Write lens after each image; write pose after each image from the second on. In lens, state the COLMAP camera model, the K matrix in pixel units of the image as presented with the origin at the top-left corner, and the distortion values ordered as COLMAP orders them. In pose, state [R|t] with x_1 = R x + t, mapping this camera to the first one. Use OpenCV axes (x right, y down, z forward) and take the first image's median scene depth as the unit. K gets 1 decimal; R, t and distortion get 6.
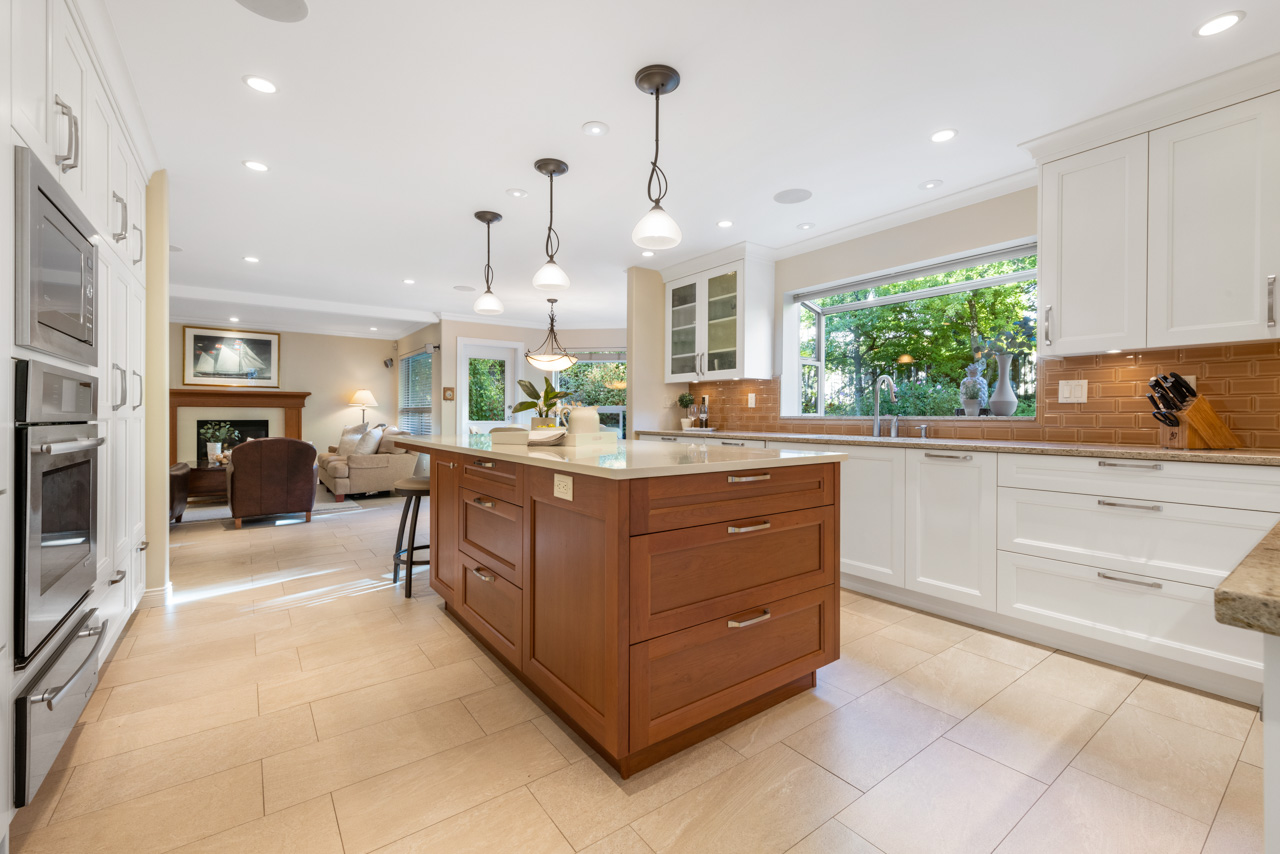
lens RADIAL K [[537.3, 0, 642.7], [0, 537.3, 420.8], [0, 0, 1]] dist [-0.000765, -0.000017]
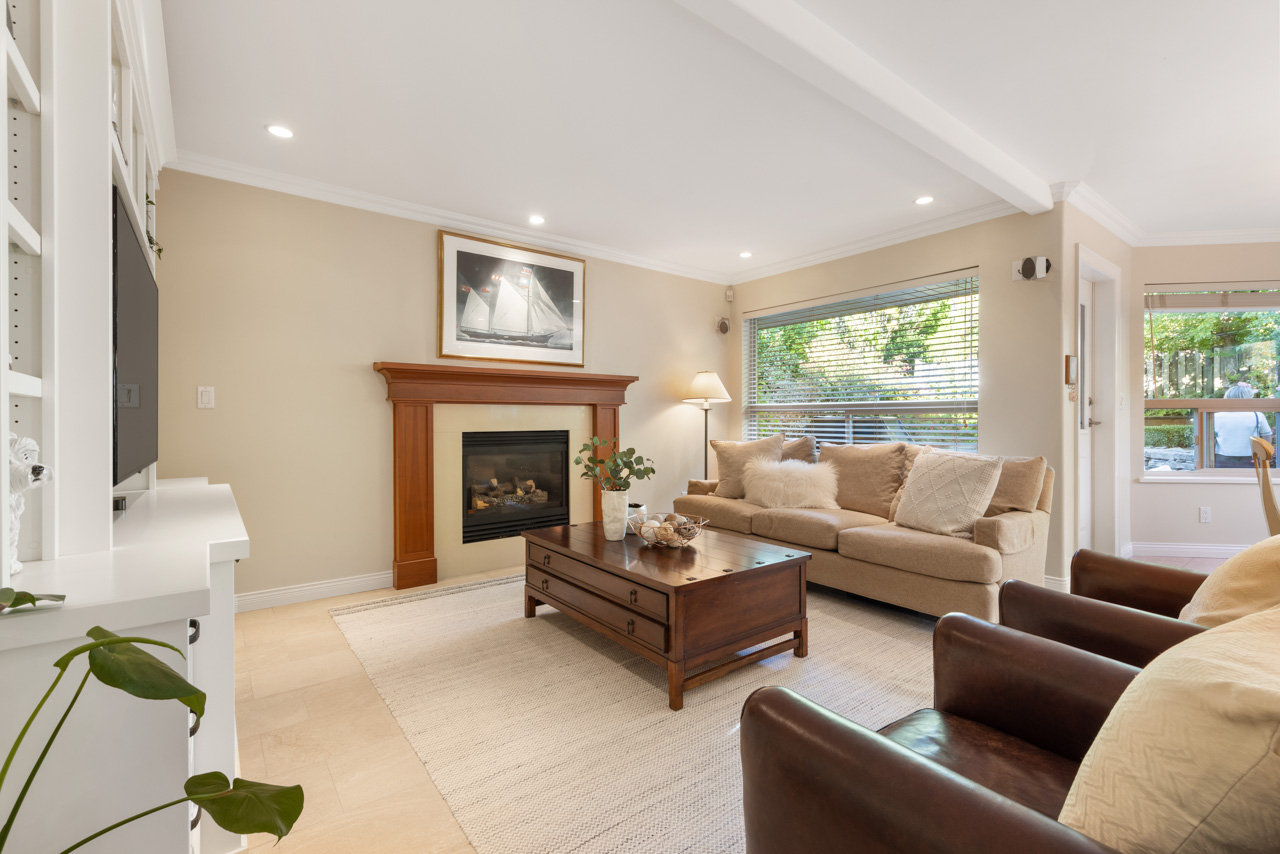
lens RADIAL K [[564.4, 0, 648.9], [0, 564.4, 422.1], [0, 0, 1]] dist [0.001867, 0.000097]
pose [[0.999529, -0.006988, 0.029878, -0.654517], [0.007078, 0.999971, -0.002913, -0.006892], [-0.029857, 0.003123, 0.999549, 0.479470]]
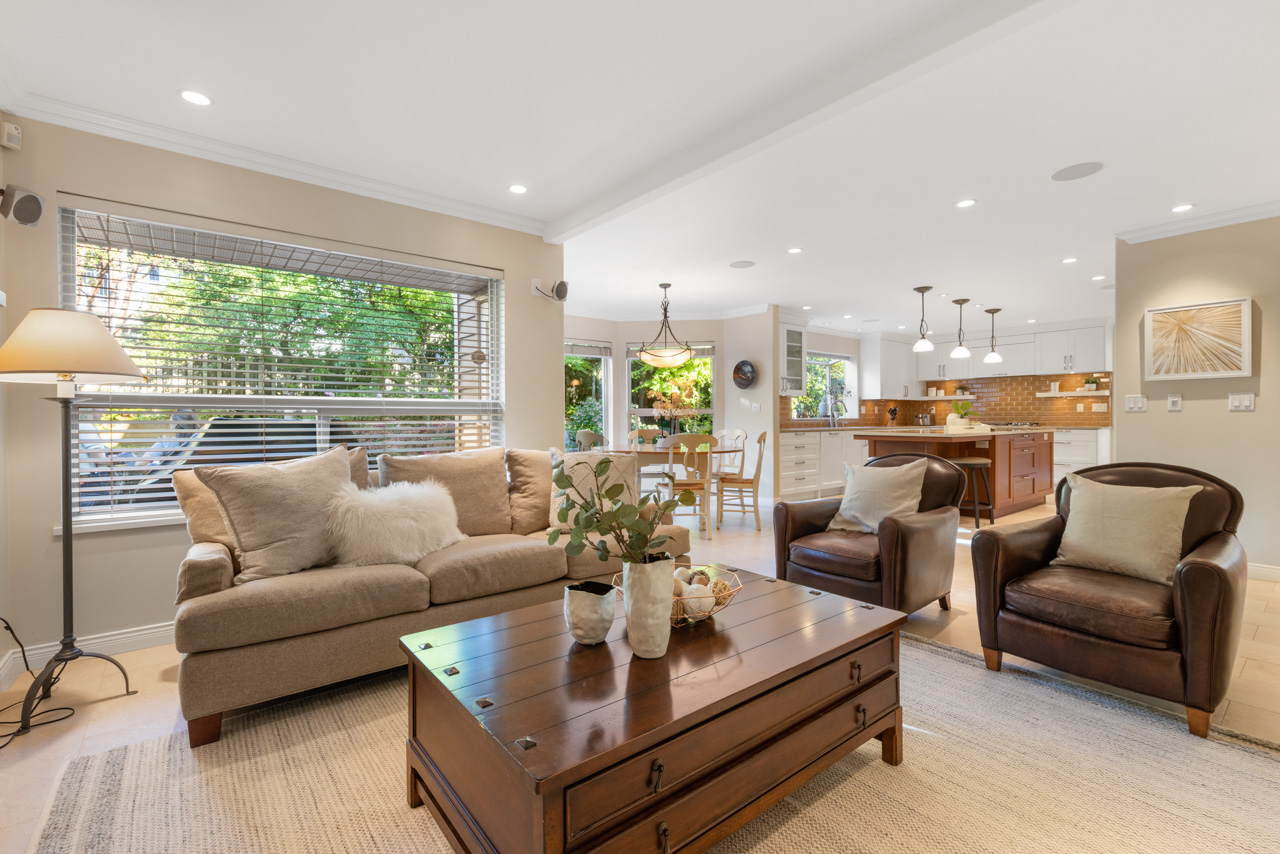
lens RADIAL K [[564.4, 0, 646.6], [0, 564.4, 421.6], [0, 0, 1]] dist [0.001867, 0.000097]
pose [[-0.055424, -0.006696, 0.998440, -0.874072], [0.011731, 0.999904, 0.007357, -0.010990], [-0.998394, 0.012120, -0.055340, 0.894724]]
